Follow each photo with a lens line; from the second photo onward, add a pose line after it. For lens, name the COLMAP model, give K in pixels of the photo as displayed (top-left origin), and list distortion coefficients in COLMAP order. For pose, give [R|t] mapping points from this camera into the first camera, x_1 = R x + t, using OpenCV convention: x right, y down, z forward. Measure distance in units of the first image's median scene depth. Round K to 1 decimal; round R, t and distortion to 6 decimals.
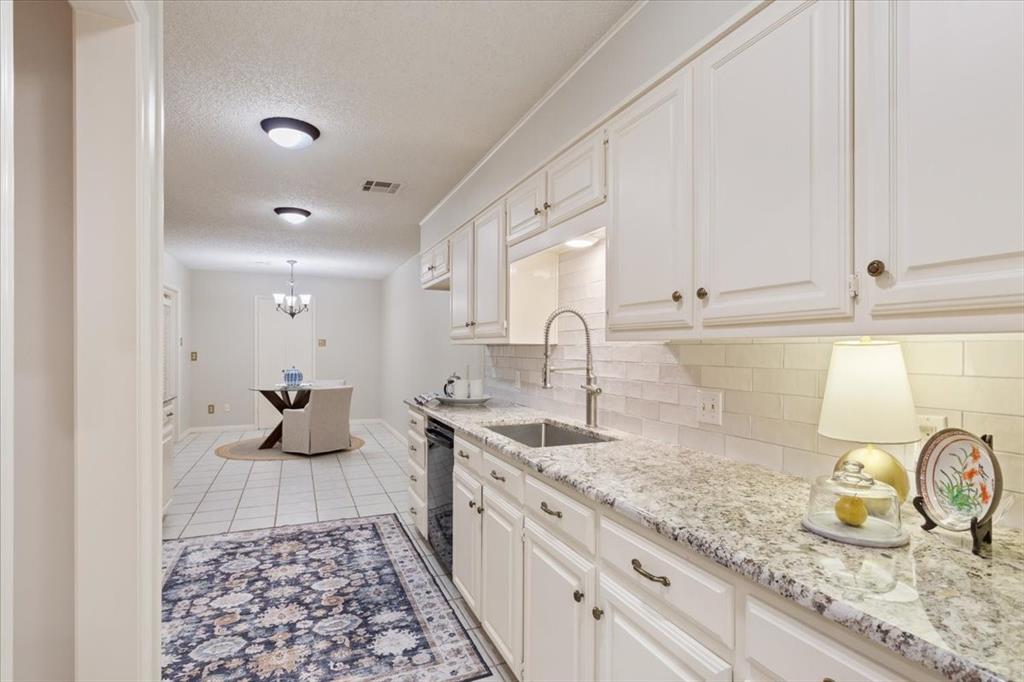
lens RADIAL K [[515.8, 0, 512.2], [0, 515.8, 348.4], [0, 0, 1]] dist [-0.004737, -0.000974]
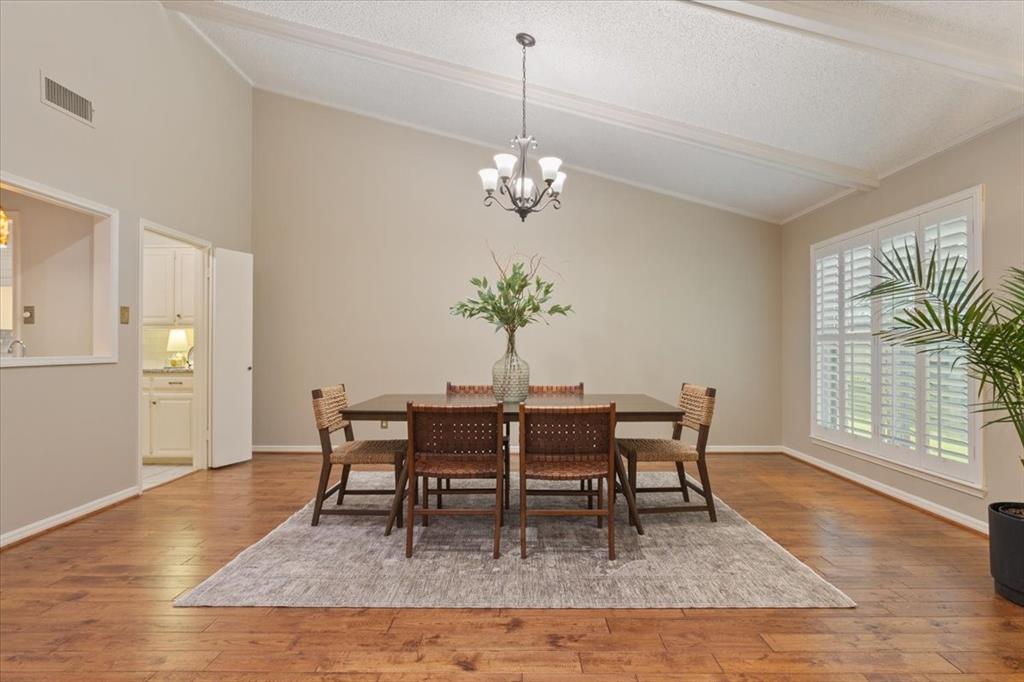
lens RADIAL K [[515.8, 0, 512.2], [0, 515.8, 348.4], [0, 0, 1]] dist [-0.004737, -0.000974]
pose [[0.402787, 0.001264, 0.915293, -2.428786], [0.002402, 0.999994, -0.002438, 0.178392], [-0.915291, 0.003181, 0.402781, -3.765081]]
